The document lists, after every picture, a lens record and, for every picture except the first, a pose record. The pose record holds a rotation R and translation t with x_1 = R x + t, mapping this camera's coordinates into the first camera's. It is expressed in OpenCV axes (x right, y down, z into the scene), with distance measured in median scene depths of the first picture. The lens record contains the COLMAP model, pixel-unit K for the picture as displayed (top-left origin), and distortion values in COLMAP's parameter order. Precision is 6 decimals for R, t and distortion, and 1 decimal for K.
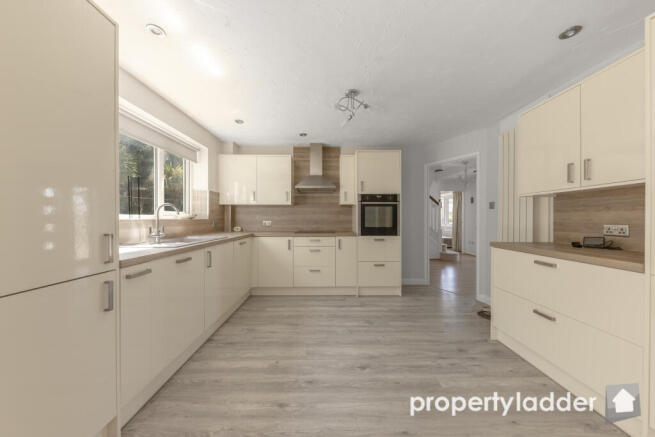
lens RADIAL K [[226.6, 0, 330.6], [0, 226.6, 218.6], [0, 0, 1]] dist [0.000108, 0.000042]
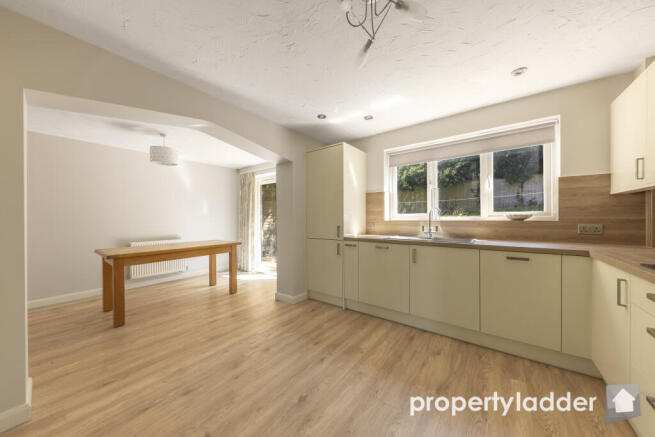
lens RADIAL K [[226.6, 0, 330.8], [0, 226.6, 219.1], [0, 0, 1]] dist [0.000108, 0.000042]
pose [[-0.617753, 0.002266, -0.786369, 0.781540], [0.005934, 0.999981, -0.001780, -0.008244], [0.786350, -0.005766, -0.617754, 1.704701]]
